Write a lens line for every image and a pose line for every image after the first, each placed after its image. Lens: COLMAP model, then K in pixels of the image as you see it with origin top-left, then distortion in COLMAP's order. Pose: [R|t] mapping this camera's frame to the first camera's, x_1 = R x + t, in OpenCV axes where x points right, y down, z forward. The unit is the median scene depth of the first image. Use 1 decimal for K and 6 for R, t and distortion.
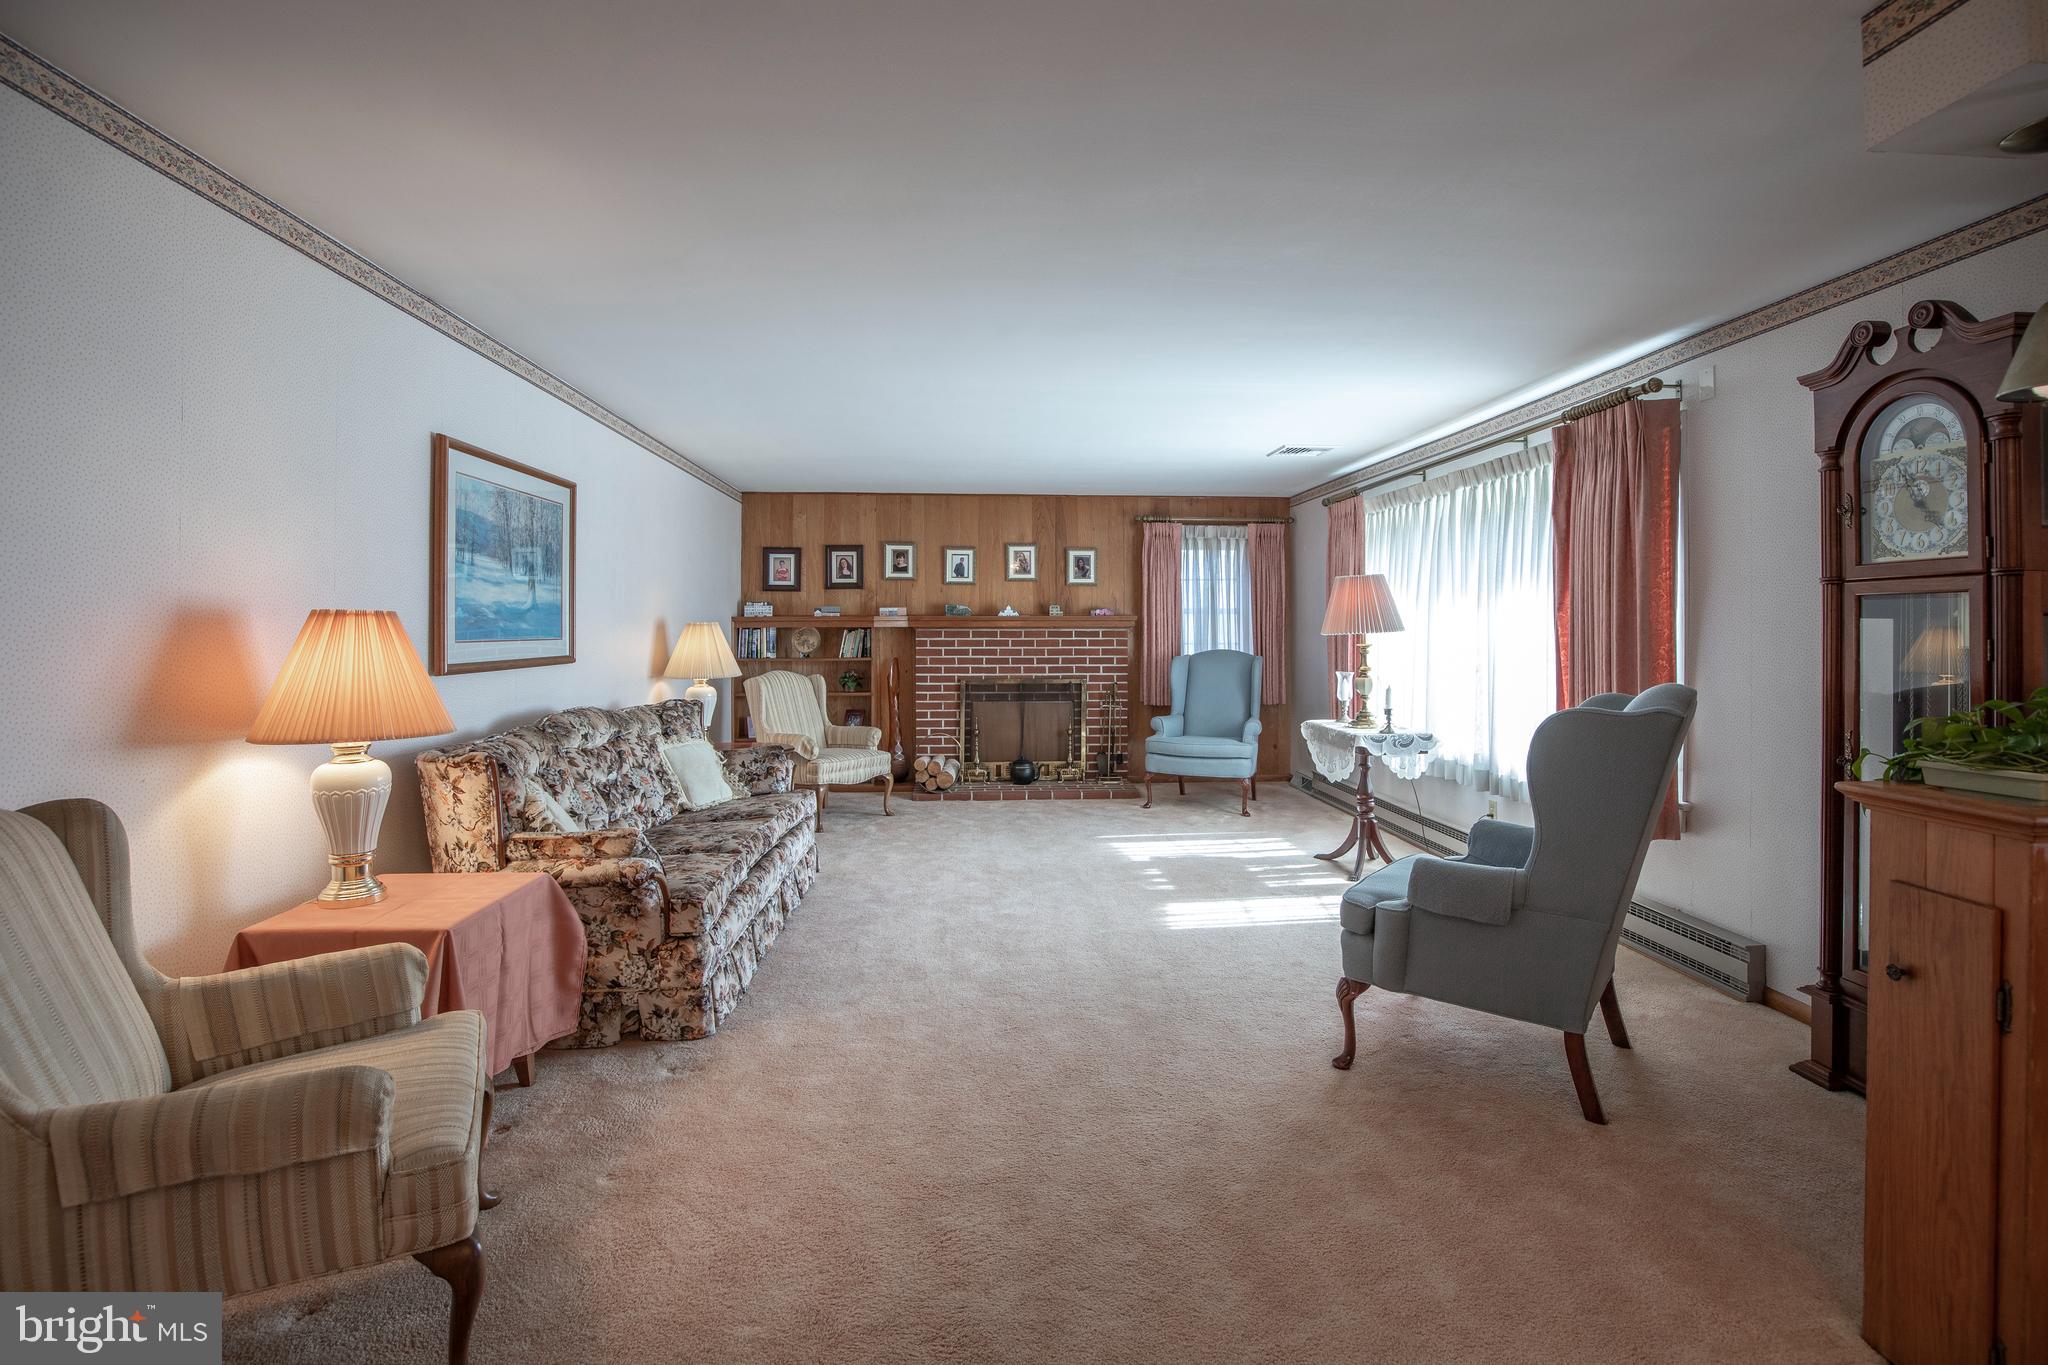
lens RADIAL K [[961.6, 0, 1022.1], [0, 961.6, 622.2], [0, 0, 1]] dist [-0.036297, 0.007020]
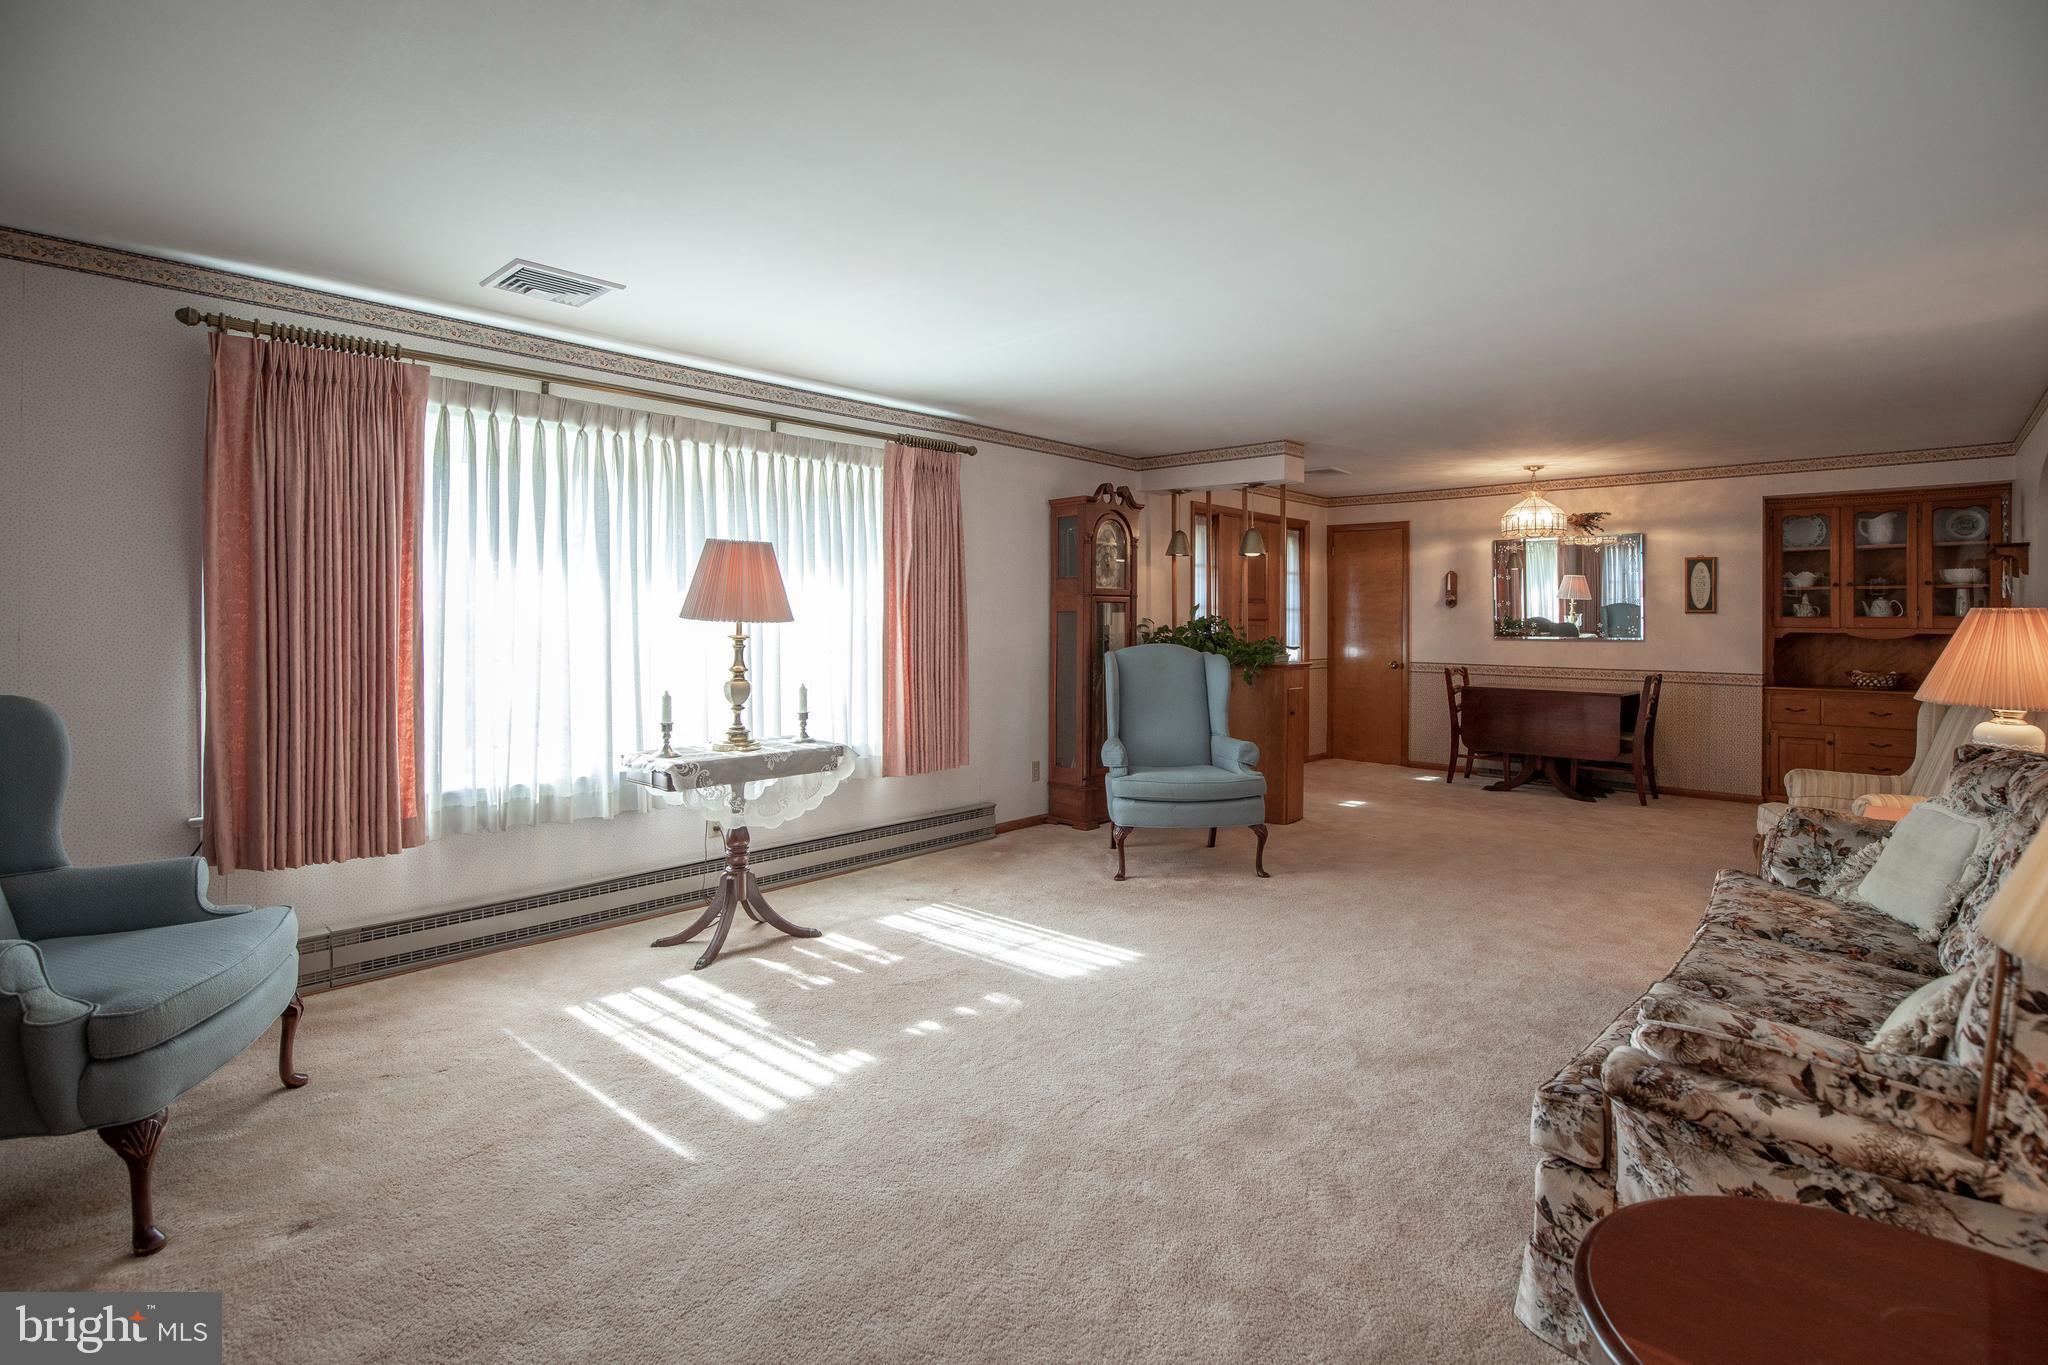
lens RADIAL K [[965.4, 0, 1023.5], [0, 965.4, 613.5], [0, 0, 1]] dist [-0.036863, 0.000454]
pose [[-0.683728, 0.006704, 0.729707, -0.432955], [-0.004841, 0.999894, -0.013722, 0.020384], [-0.729721, -0.012915, -0.683623, 1.776717]]
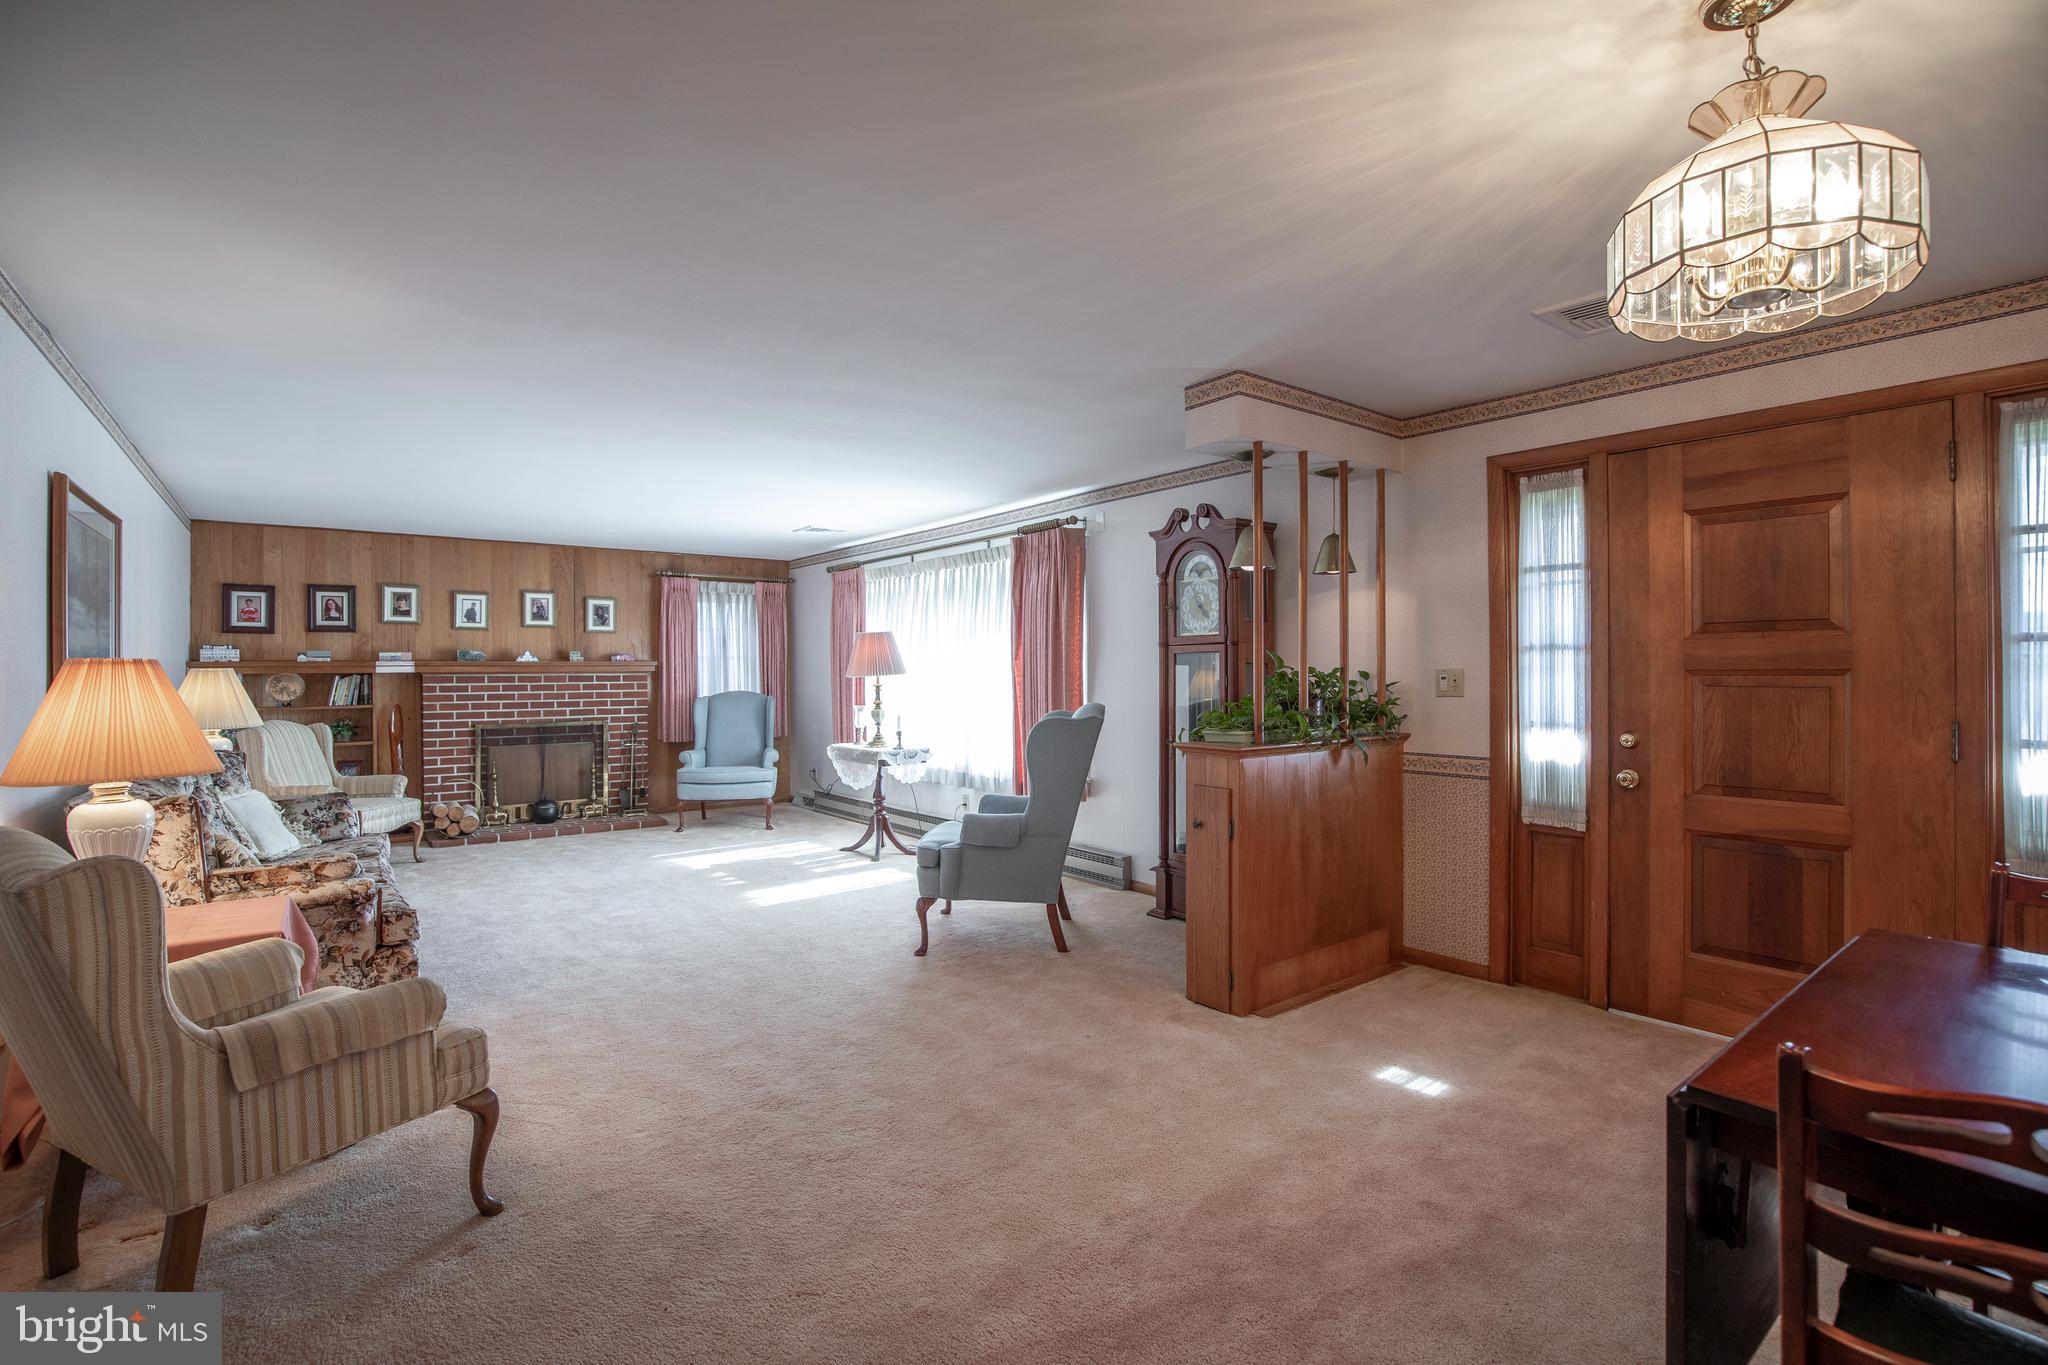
lens RADIAL K [[936.2, 0, 1033.6], [0, 936.2, 669.8], [0, 0, 1]] dist [-0.035479, 0.006685]
pose [[0.826132, -0.002816, 0.563470, -0.258352], [0.000756, 0.999992, 0.003889, -0.001924], [-0.563476, -0.002787, 0.826127, -0.251735]]
